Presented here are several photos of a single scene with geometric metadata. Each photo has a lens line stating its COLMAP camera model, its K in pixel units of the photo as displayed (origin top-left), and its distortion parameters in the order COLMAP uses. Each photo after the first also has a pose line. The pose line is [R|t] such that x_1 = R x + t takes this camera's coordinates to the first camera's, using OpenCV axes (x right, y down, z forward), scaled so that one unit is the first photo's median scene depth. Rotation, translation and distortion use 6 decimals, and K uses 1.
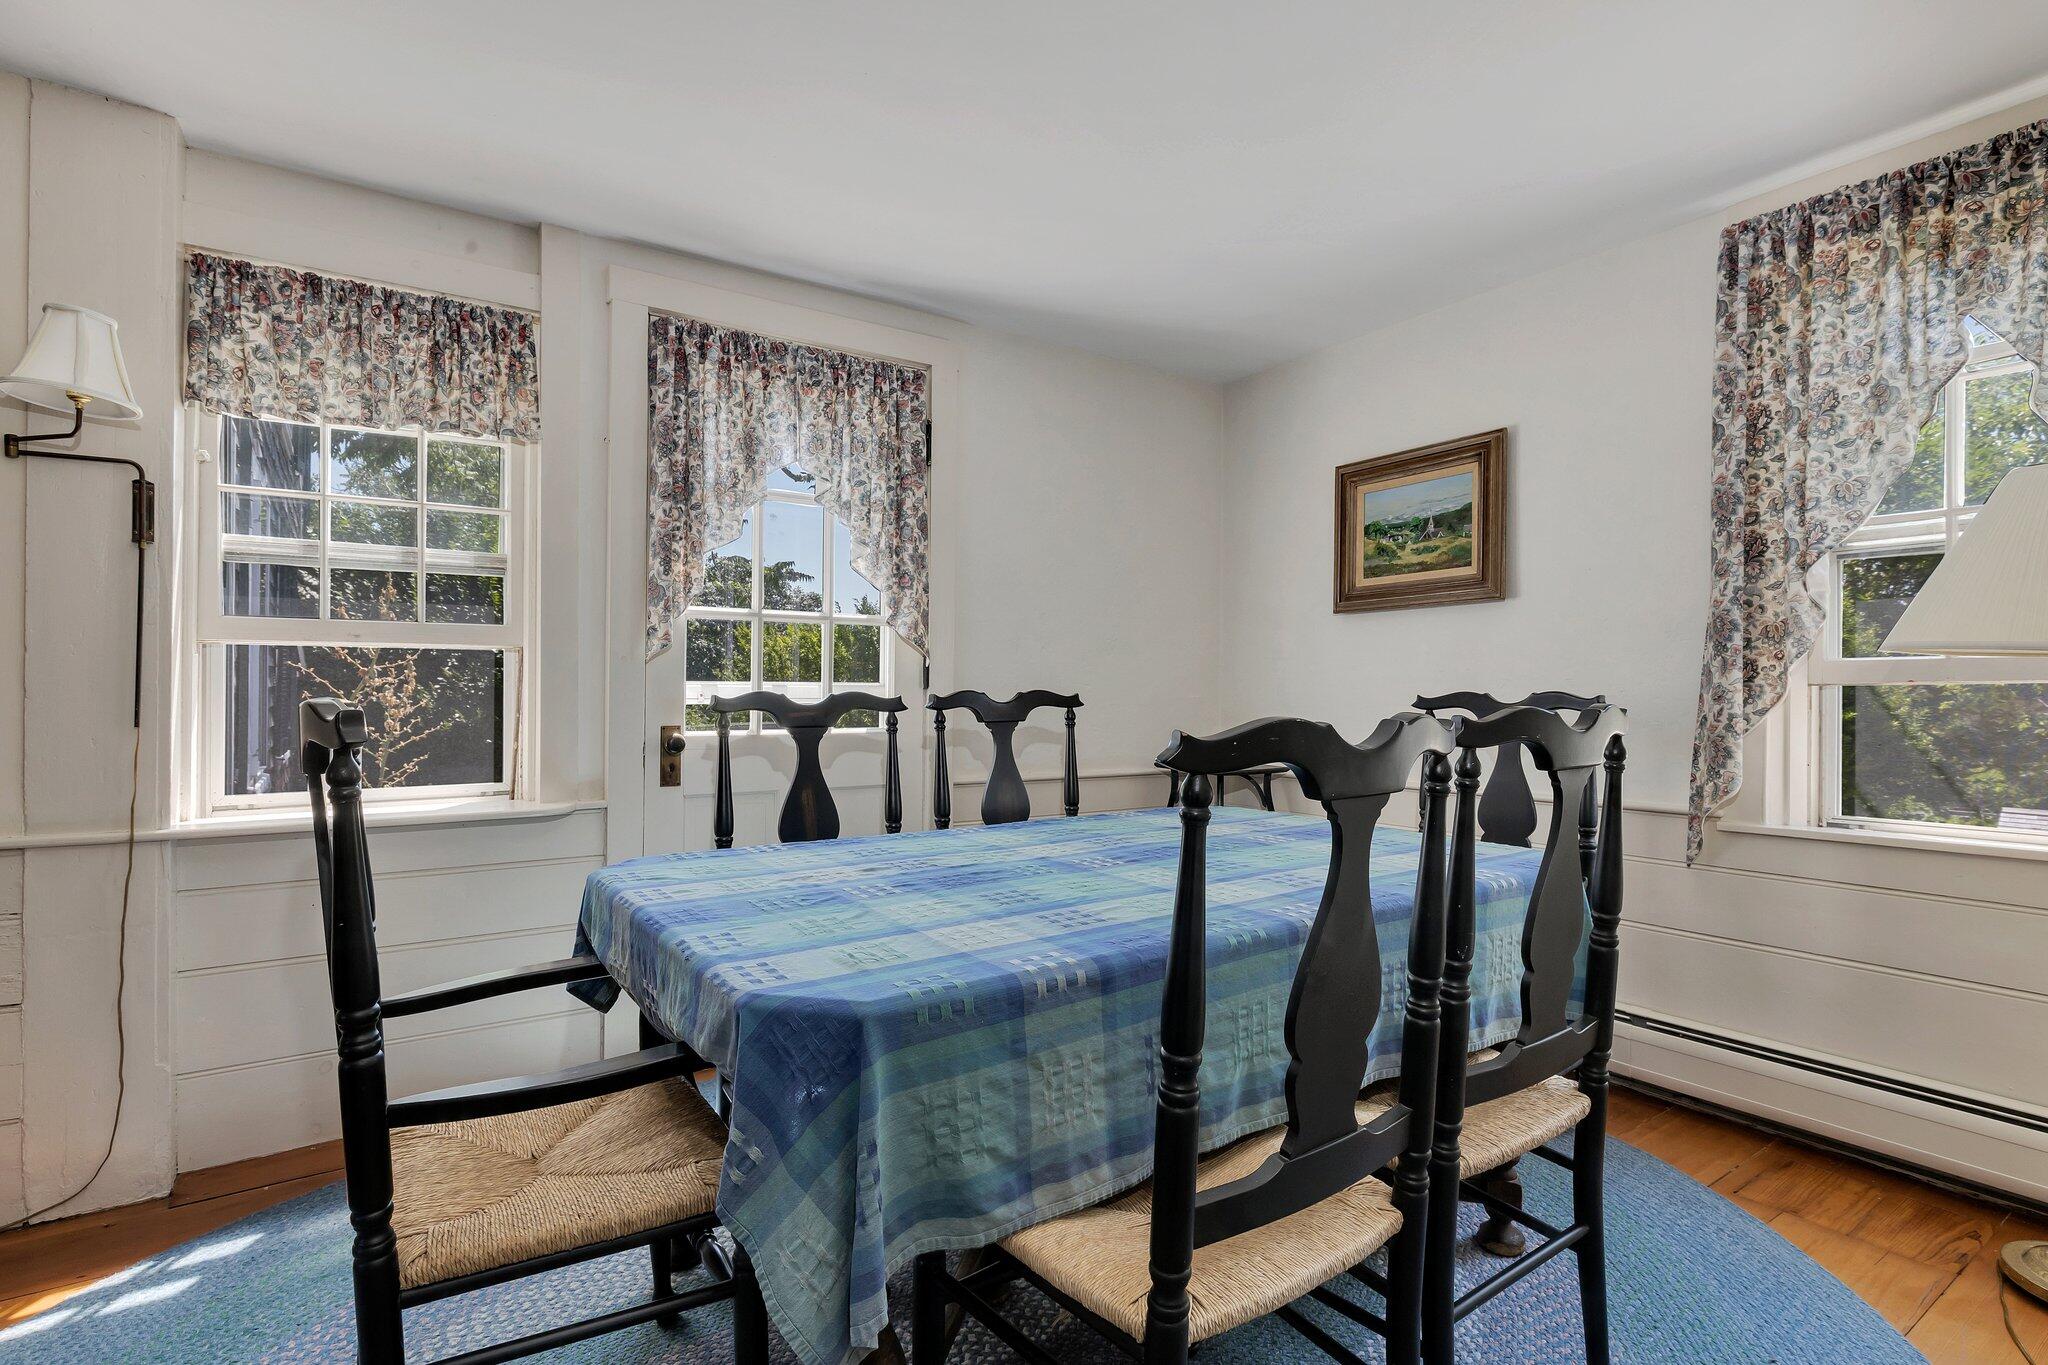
lens RADIAL K [[1058.0, 0, 1024.6], [0, 1058.0, 686.1], [0, 0, 1]] dist [0.000844, 0.000705]
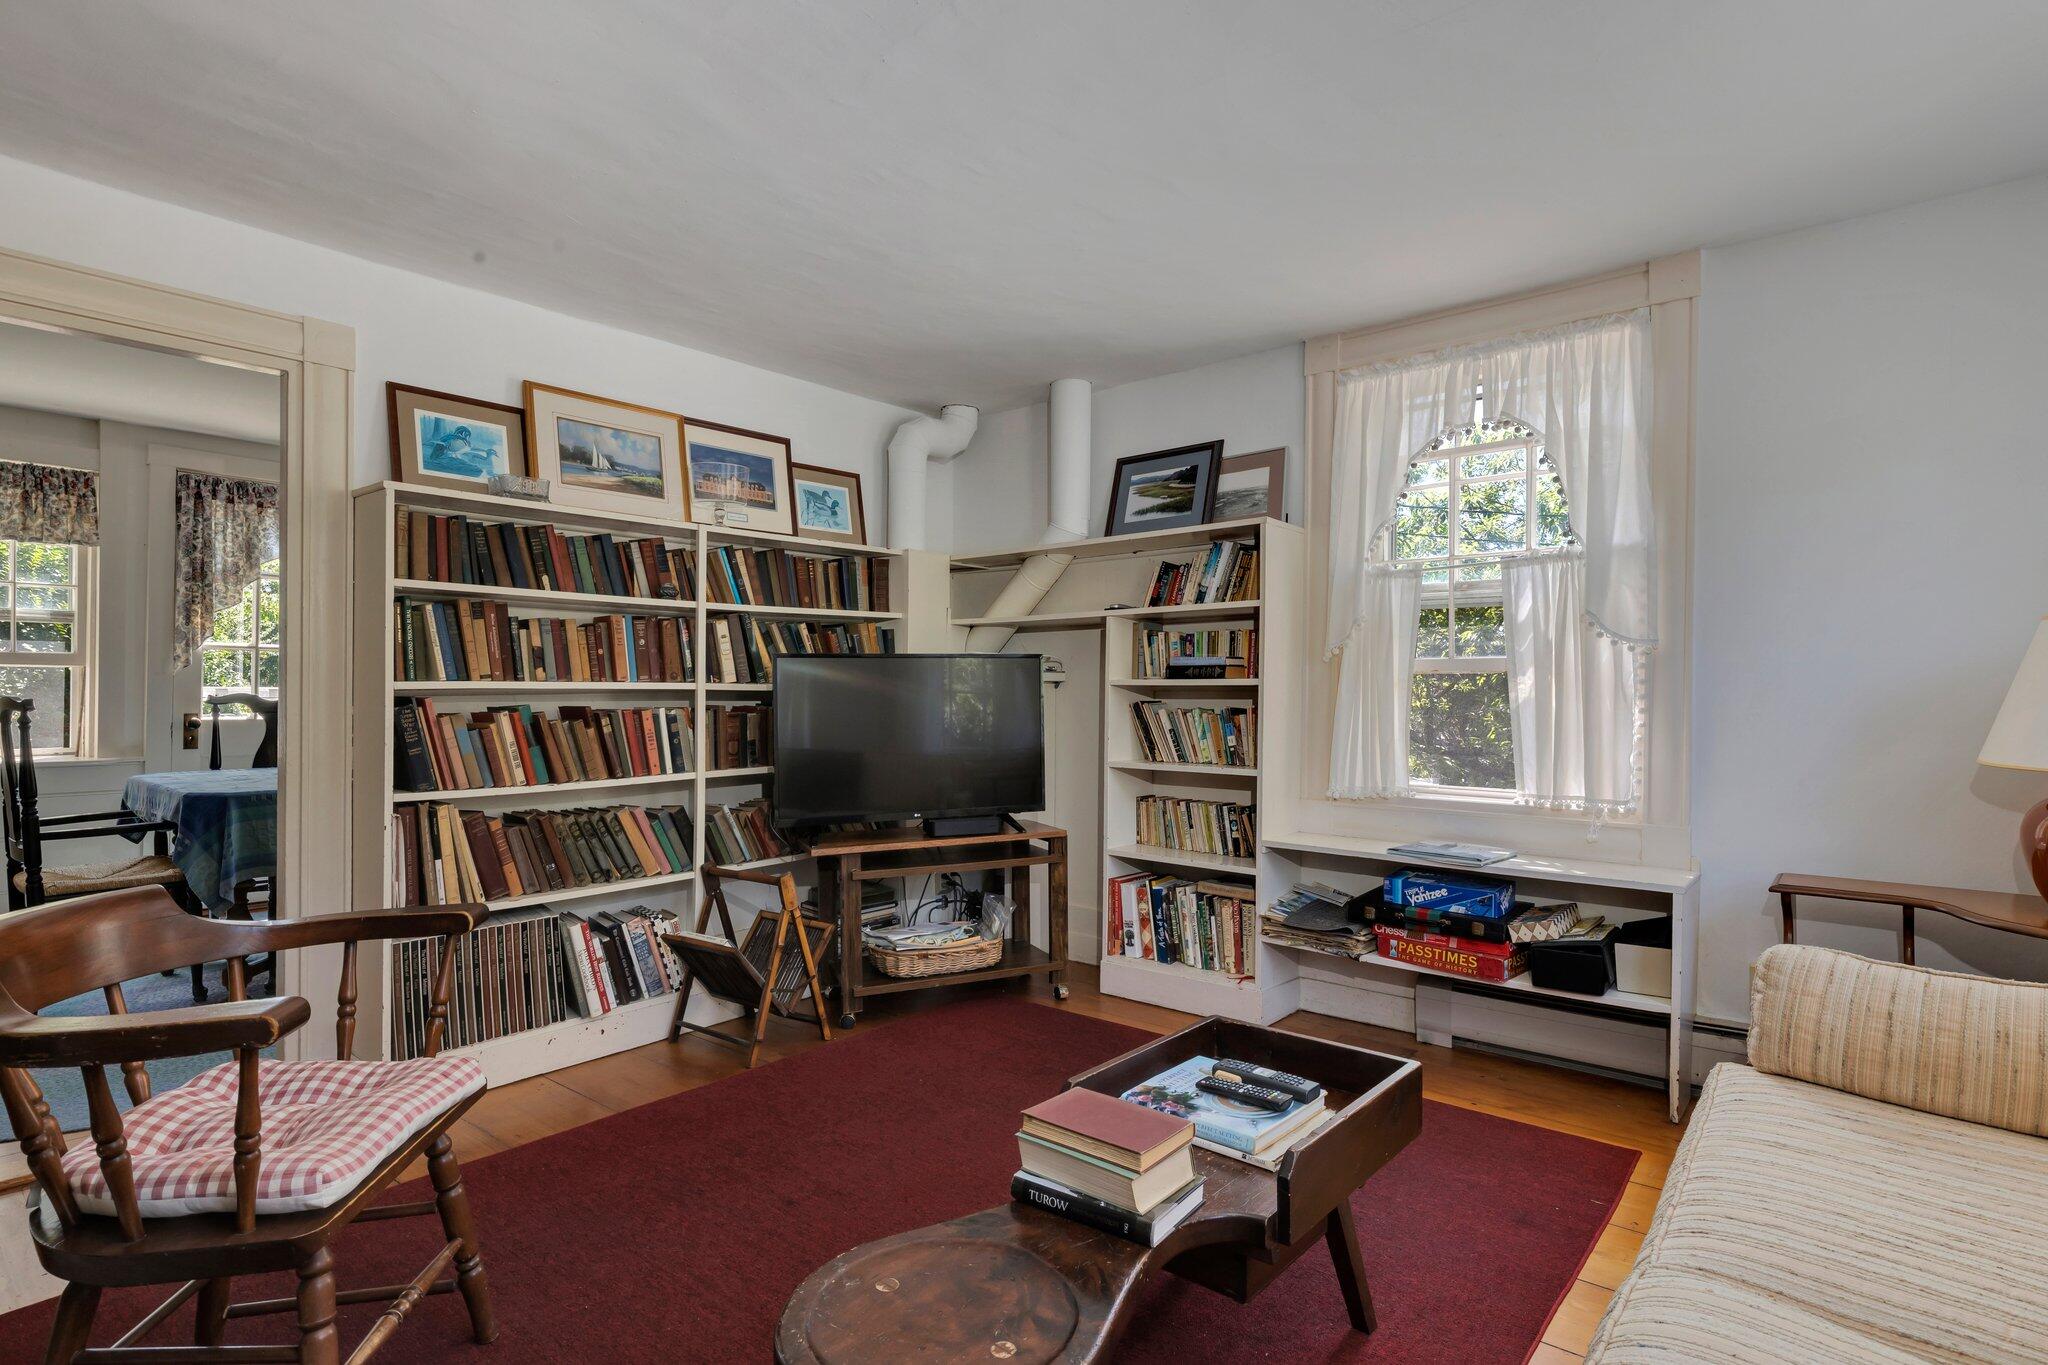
lens RADIAL K [[1058.0, 0, 1022.2], [0, 1058.0, 683.8], [0, 0, 1]] dist [0.000844, 0.000705]
pose [[0.956186, 0.003906, 0.292733, 0.454677], [-0.002570, 0.999984, -0.004949, -0.005101], [-0.292748, 0.003980, 0.956181, -1.039110]]
